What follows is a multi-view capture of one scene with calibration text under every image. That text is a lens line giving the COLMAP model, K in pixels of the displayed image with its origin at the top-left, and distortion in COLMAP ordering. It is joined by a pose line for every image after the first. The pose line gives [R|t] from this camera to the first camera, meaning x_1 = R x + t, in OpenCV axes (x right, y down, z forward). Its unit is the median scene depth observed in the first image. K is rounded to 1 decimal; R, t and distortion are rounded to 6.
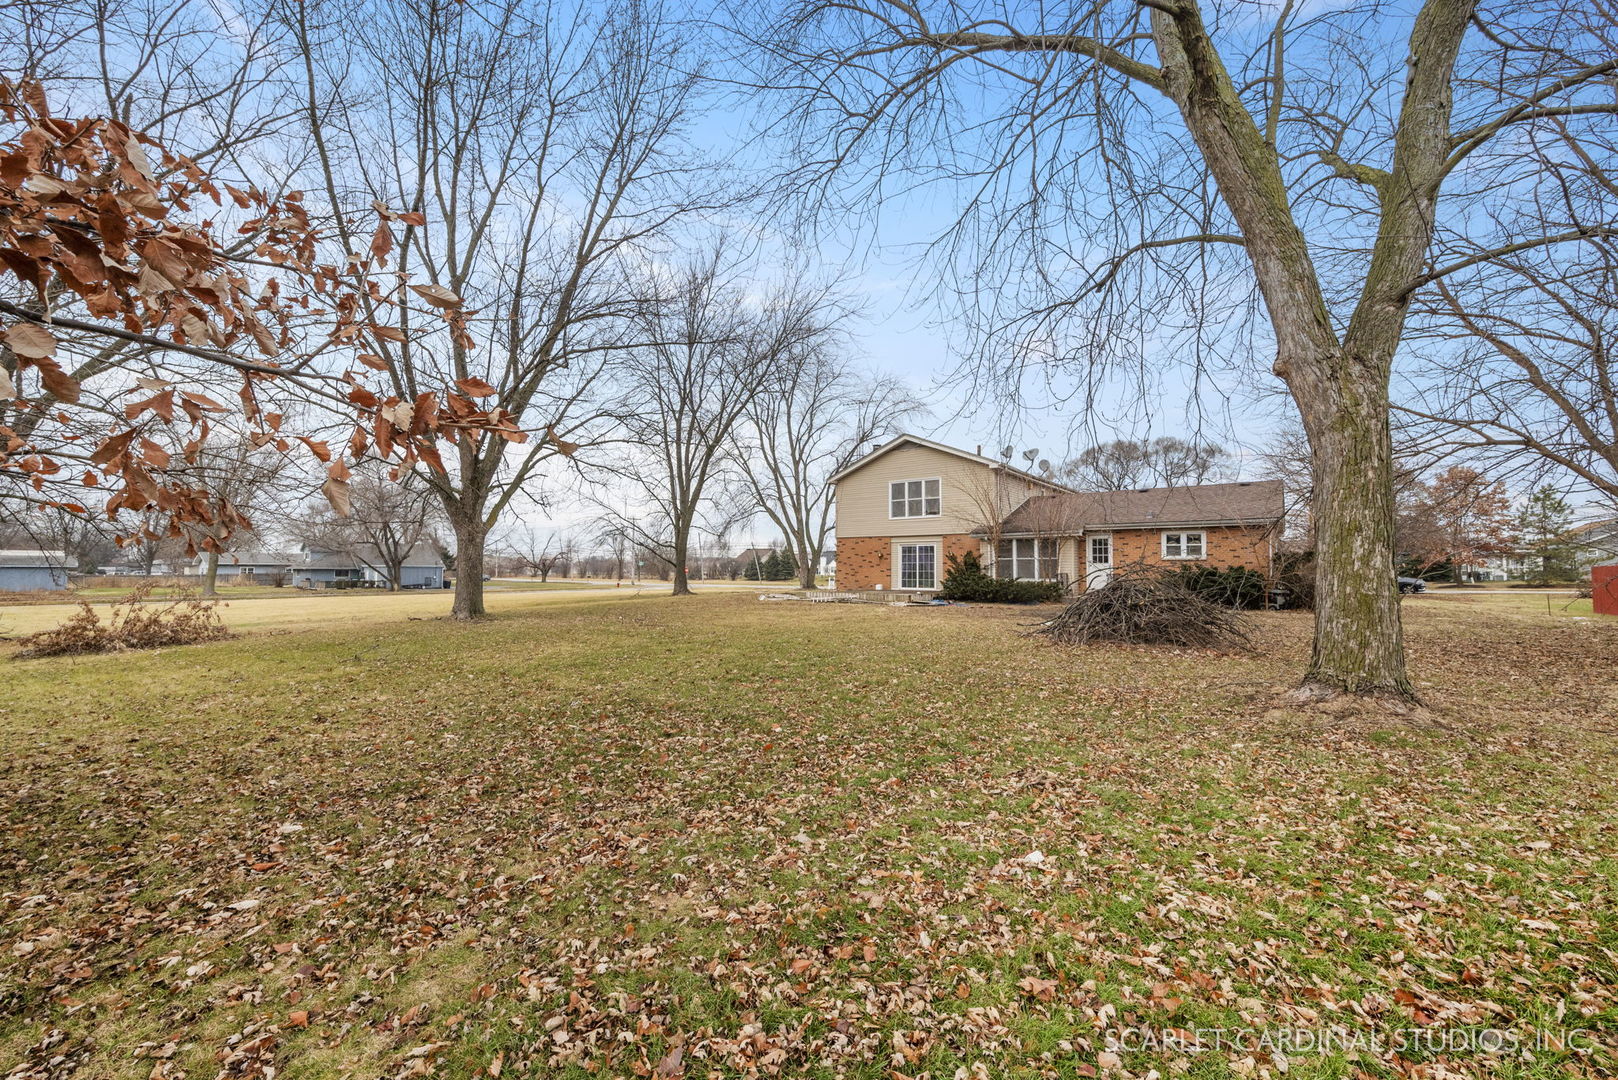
lens RADIAL K [[639.2, 0, 813.4], [0, 639.2, 545.9], [0, 0, 1]] dist [-0.000423, -0.000119]
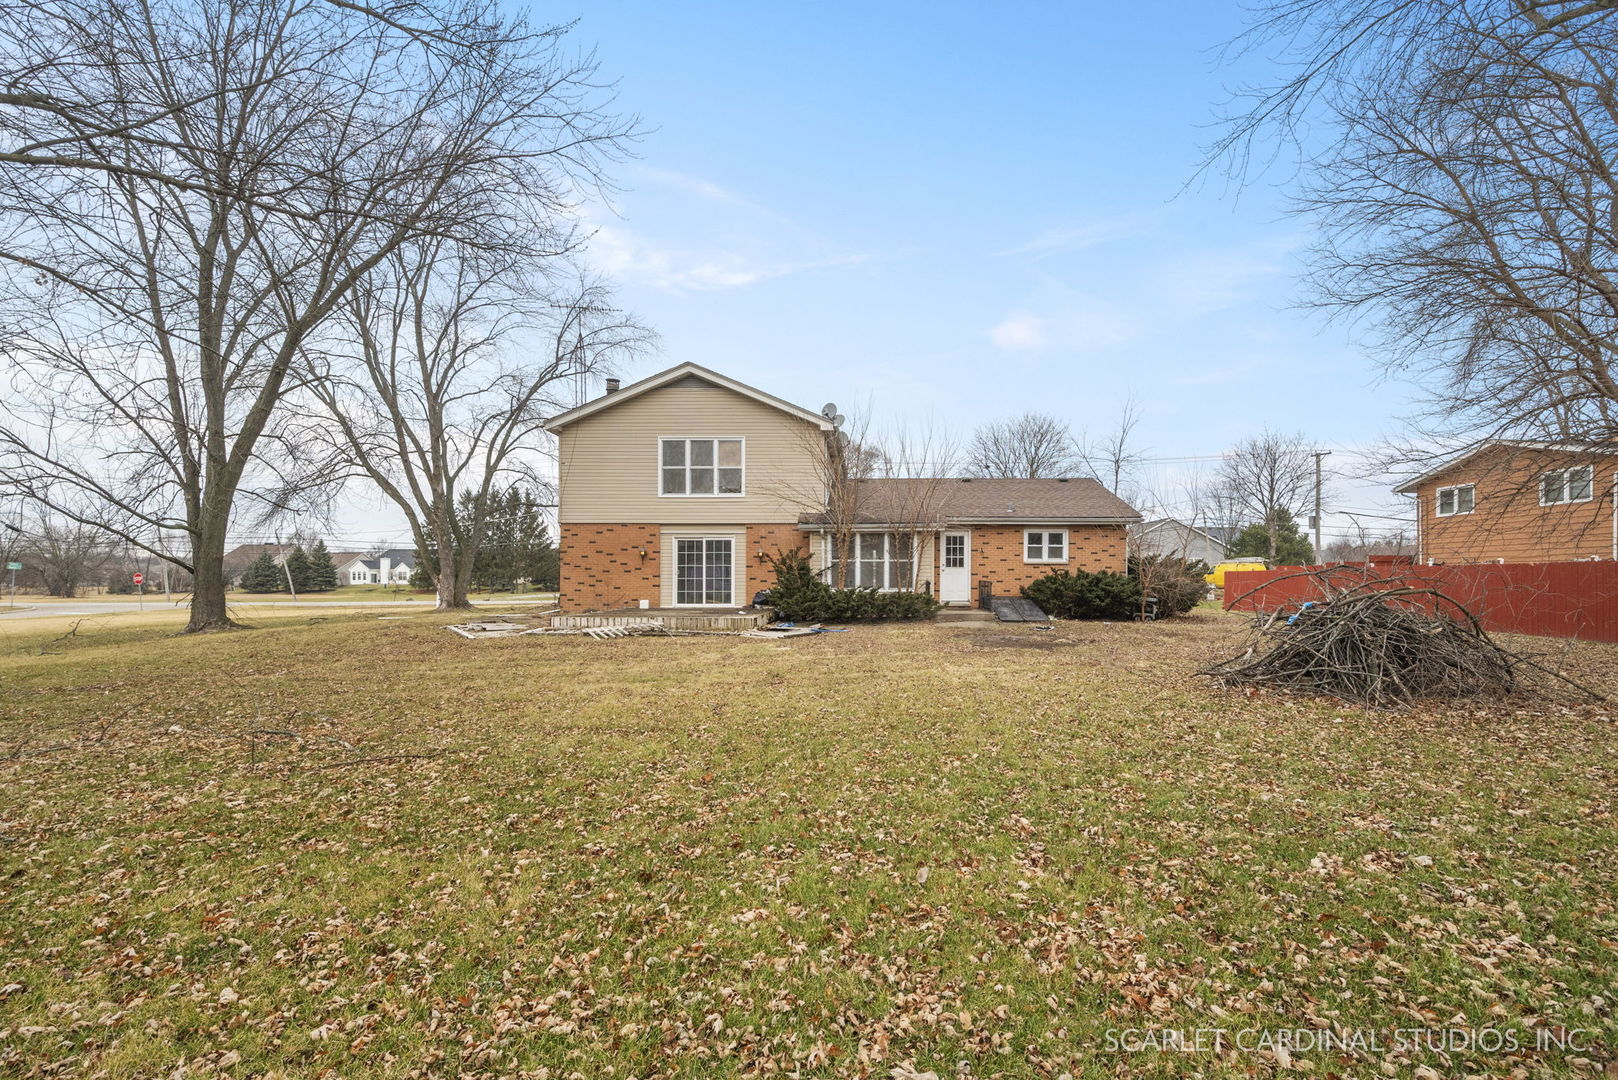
lens RADIAL K [[679.6, 0, 808.7], [0, 679.6, 581.6], [0, 0, 1]] dist [-0.000042, -0.000015]
pose [[0.814024, -0.008295, 0.580772, -0.154325], [-0.019531, 0.998942, 0.041643, 0.011747], [-0.580503, -0.045241, 0.813000, 0.372453]]
